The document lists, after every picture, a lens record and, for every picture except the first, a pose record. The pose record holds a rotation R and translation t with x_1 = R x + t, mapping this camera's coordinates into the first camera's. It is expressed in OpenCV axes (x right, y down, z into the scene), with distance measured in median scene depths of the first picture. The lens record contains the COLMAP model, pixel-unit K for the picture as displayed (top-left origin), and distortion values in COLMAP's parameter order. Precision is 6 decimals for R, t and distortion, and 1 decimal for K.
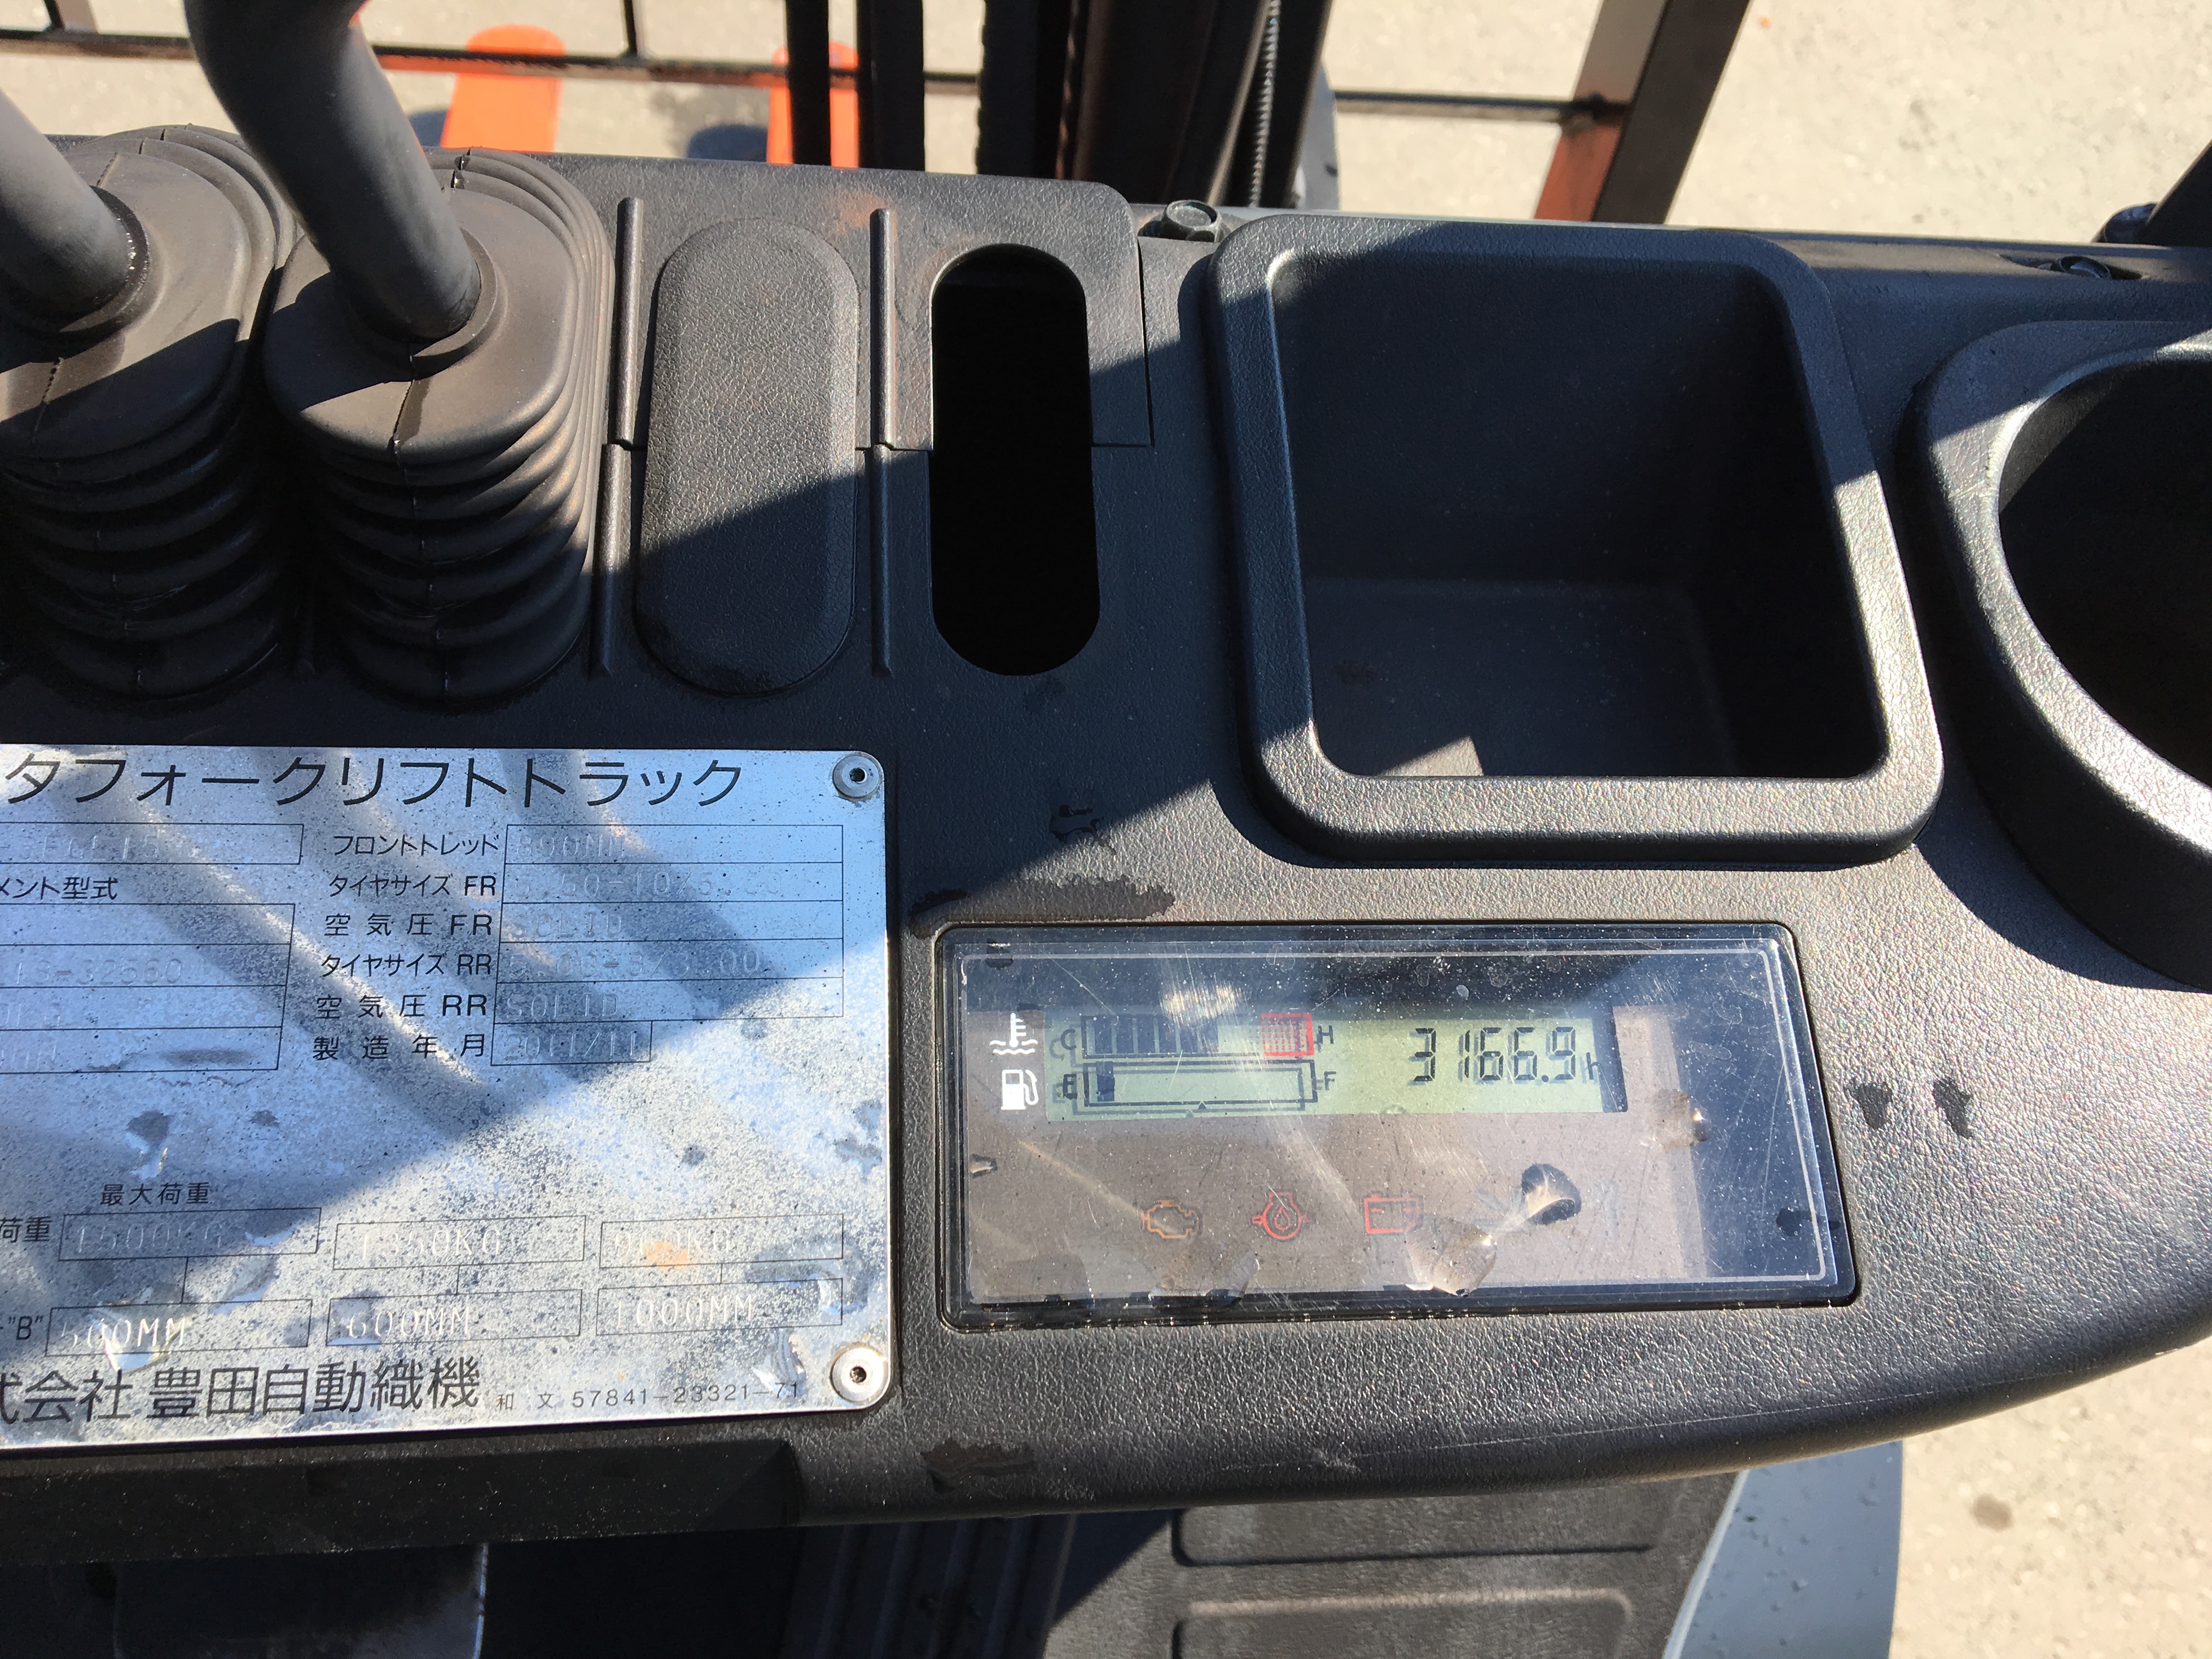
lens RADIAL K [[1855.2, 0, 1111.9], [0, 1855.2, 832.4], [0, 0, 1]] dist [0.081866, -0.111041]
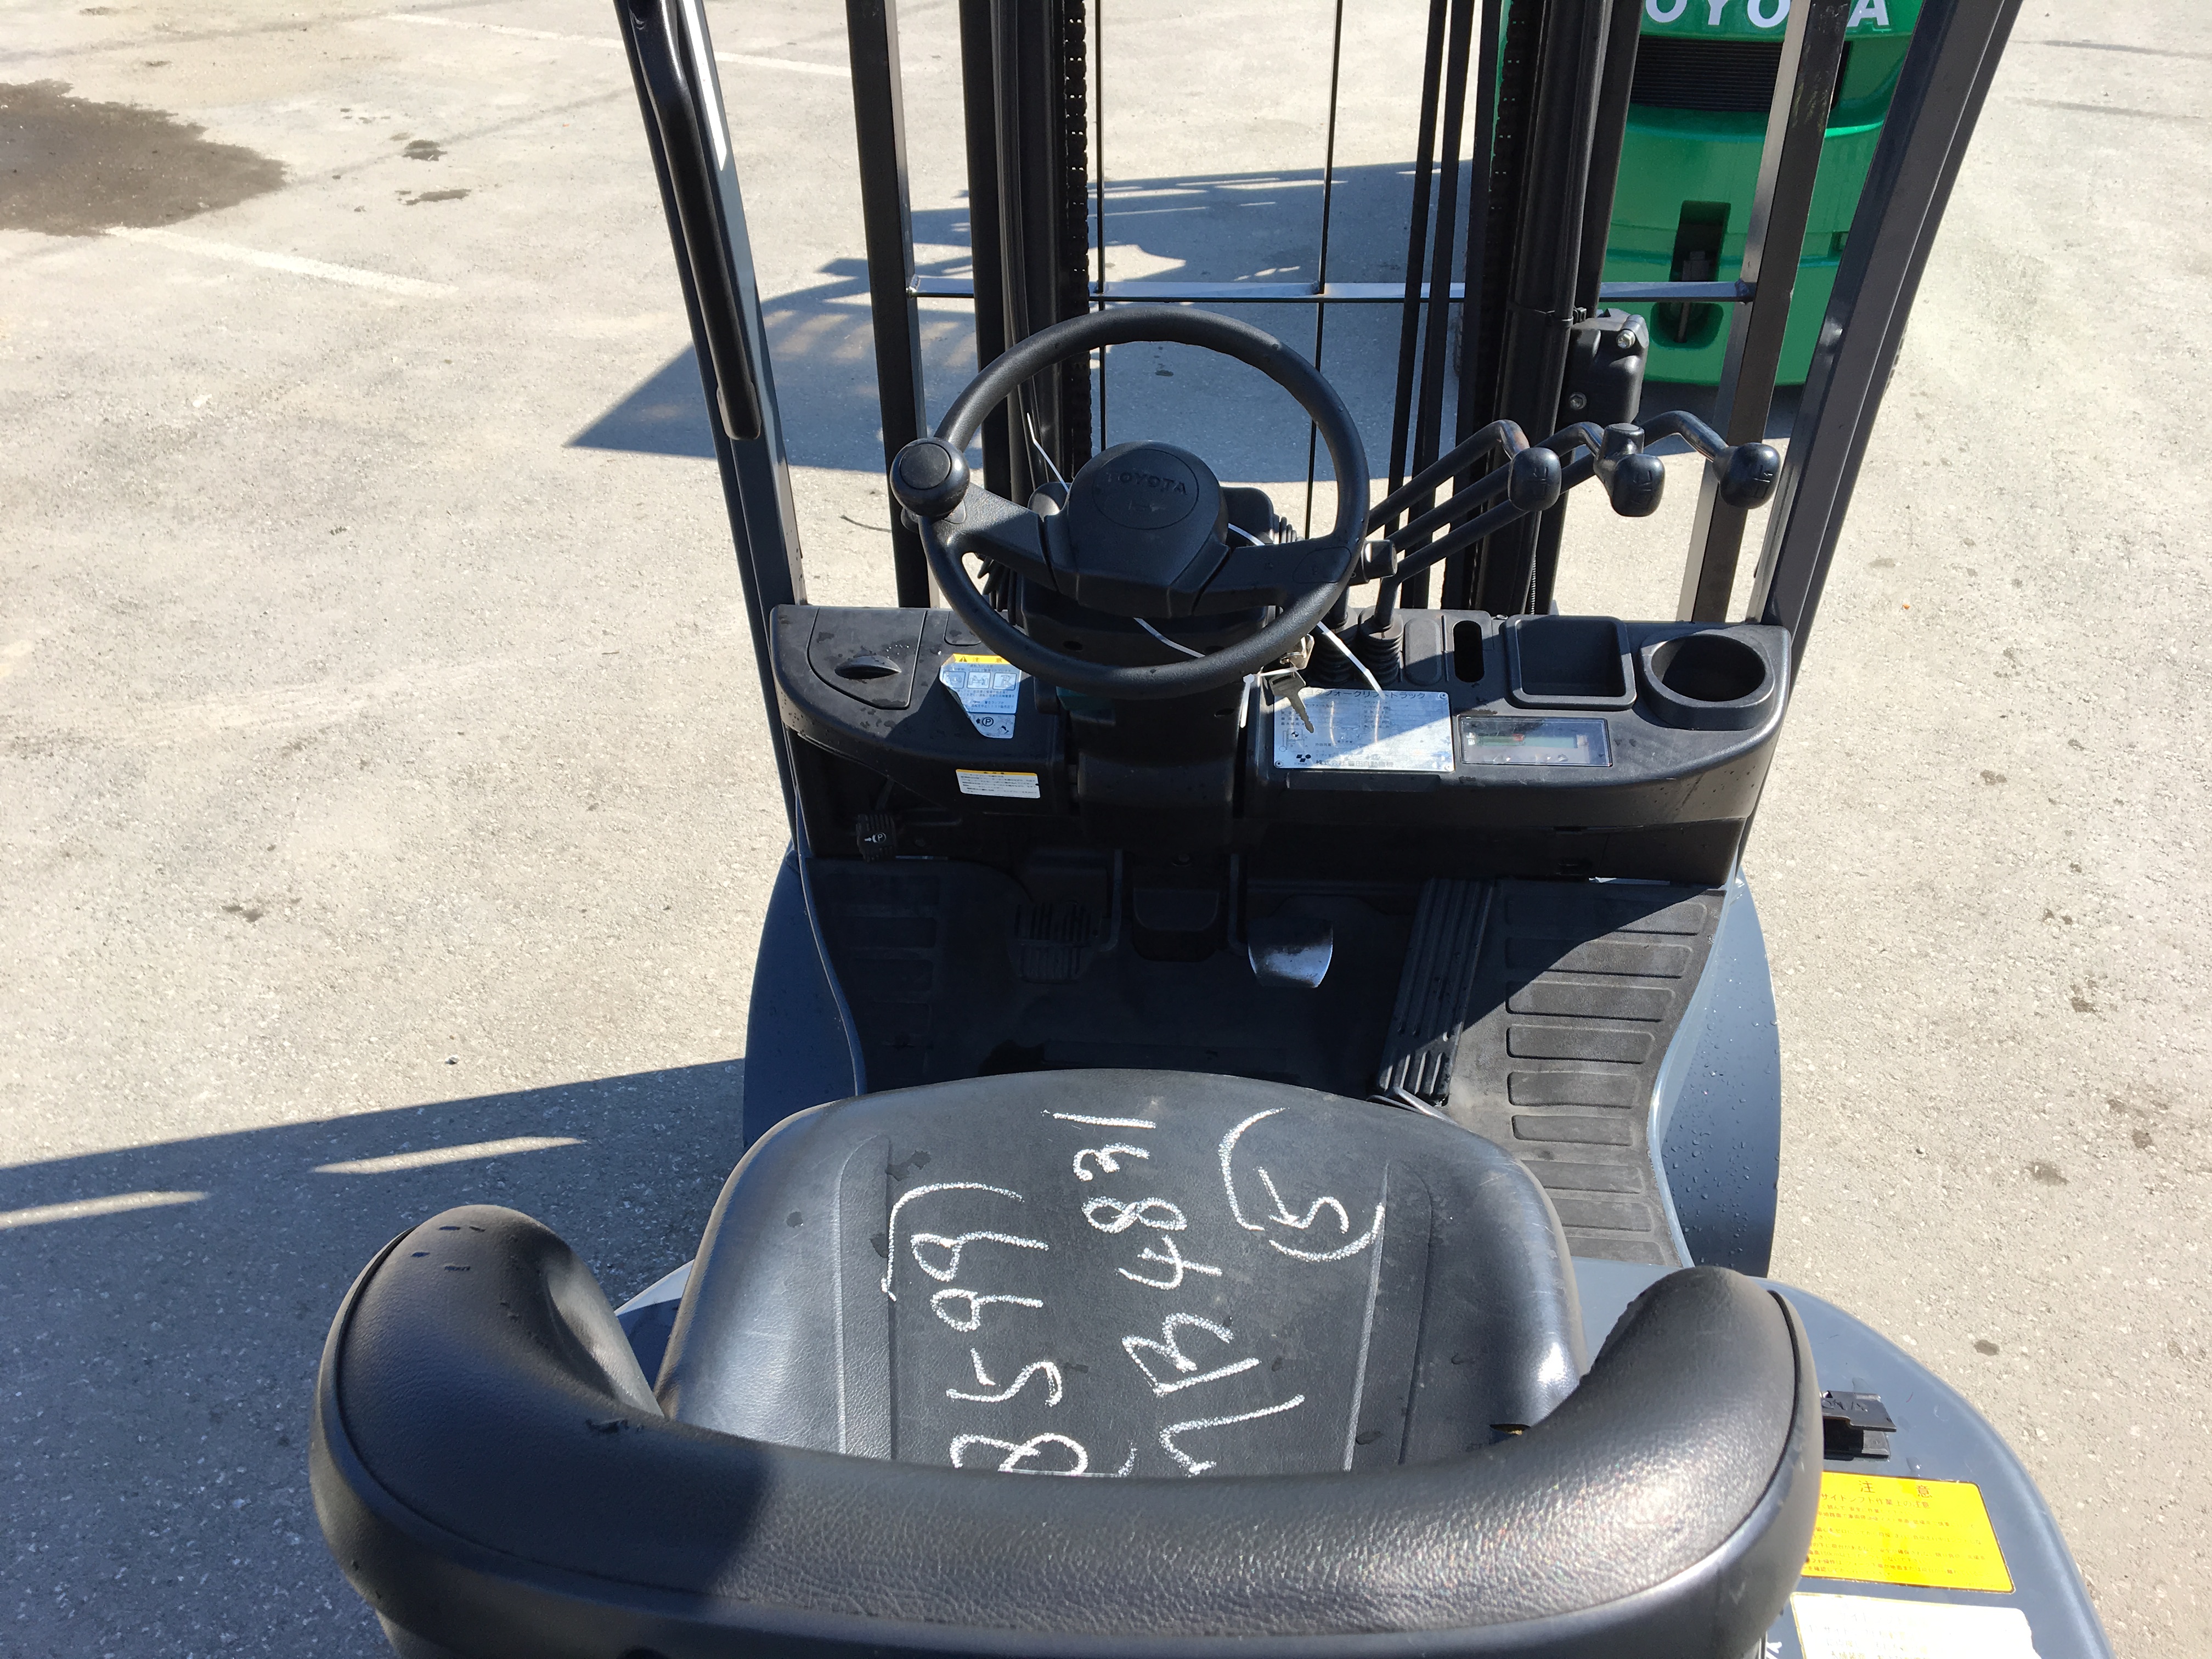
lens RADIAL K [[1855.2, 0, 1111.9], [0, 1855.2, 832.4], [0, 0, 1]] dist [0.081866, -0.111041]
pose [[0.982142, -0.007736, -0.187984, -0.056178], [-0.050009, 0.952479, -0.300473, 1.989809], [0.181375, 0.304507, 0.935082, -4.145961]]
